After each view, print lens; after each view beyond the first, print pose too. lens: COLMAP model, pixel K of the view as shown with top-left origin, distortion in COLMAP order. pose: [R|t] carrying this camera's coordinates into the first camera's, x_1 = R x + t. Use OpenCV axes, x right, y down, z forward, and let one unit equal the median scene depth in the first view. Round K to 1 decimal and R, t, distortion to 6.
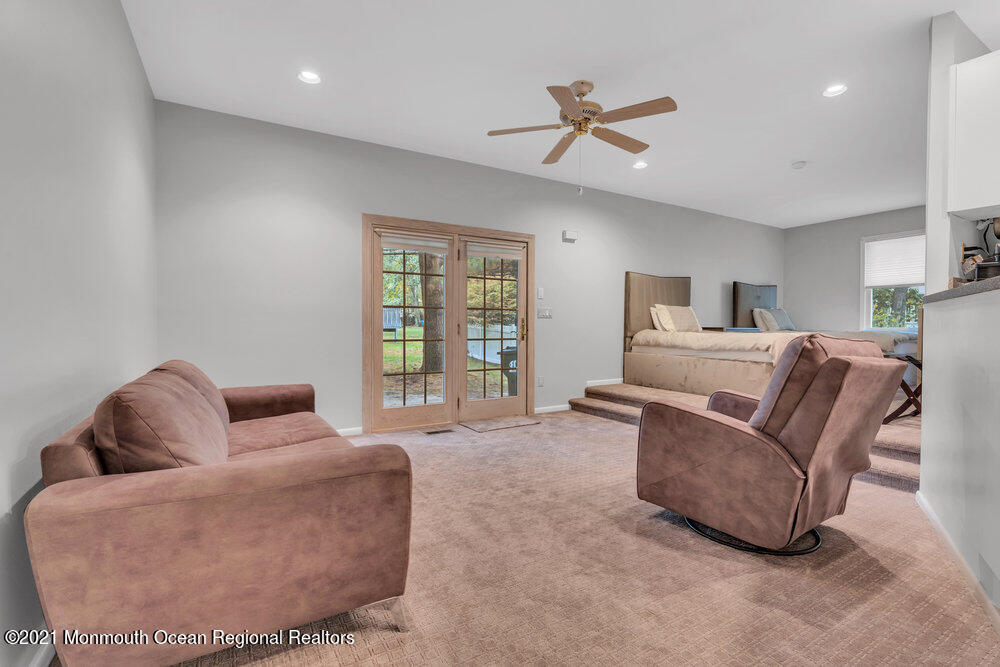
lens RADIAL K [[458.2, 0, 500.6], [0, 458.2, 333.8], [0, 0, 1]] dist [-0.008104, 0.003781]
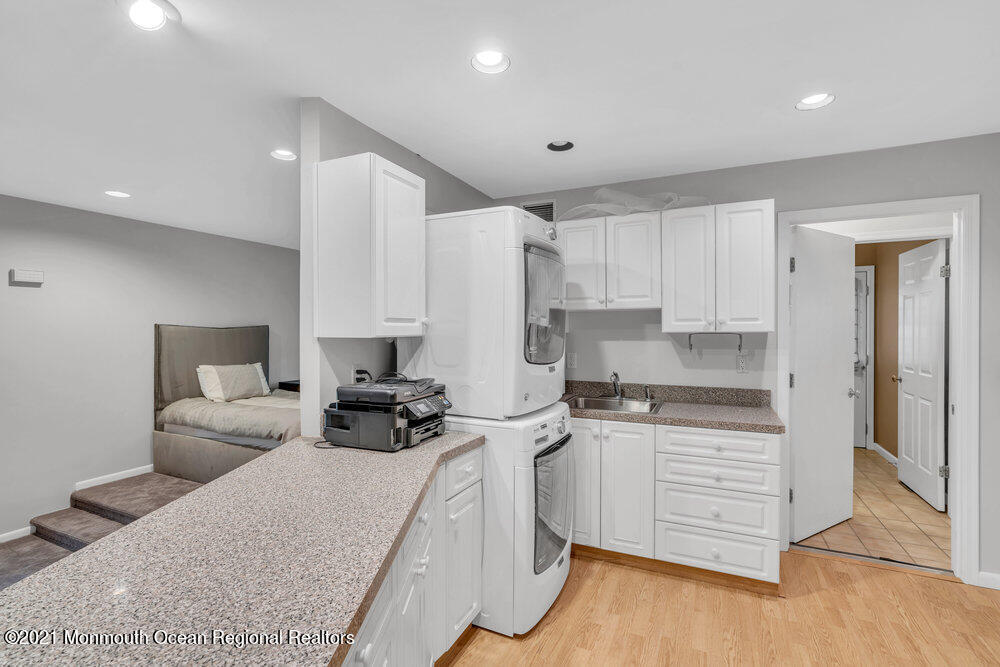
lens RADIAL K [[458.2, 0, 495.8], [0, 458.2, 331.5], [0, 0, 1]] dist [-0.008104, 0.003781]
pose [[0.832074, -0.008726, 0.554596, 0.345166], [0.017542, 0.999790, -0.010589, -0.112236], [-0.554387, 0.018540, 0.832052, 0.057744]]
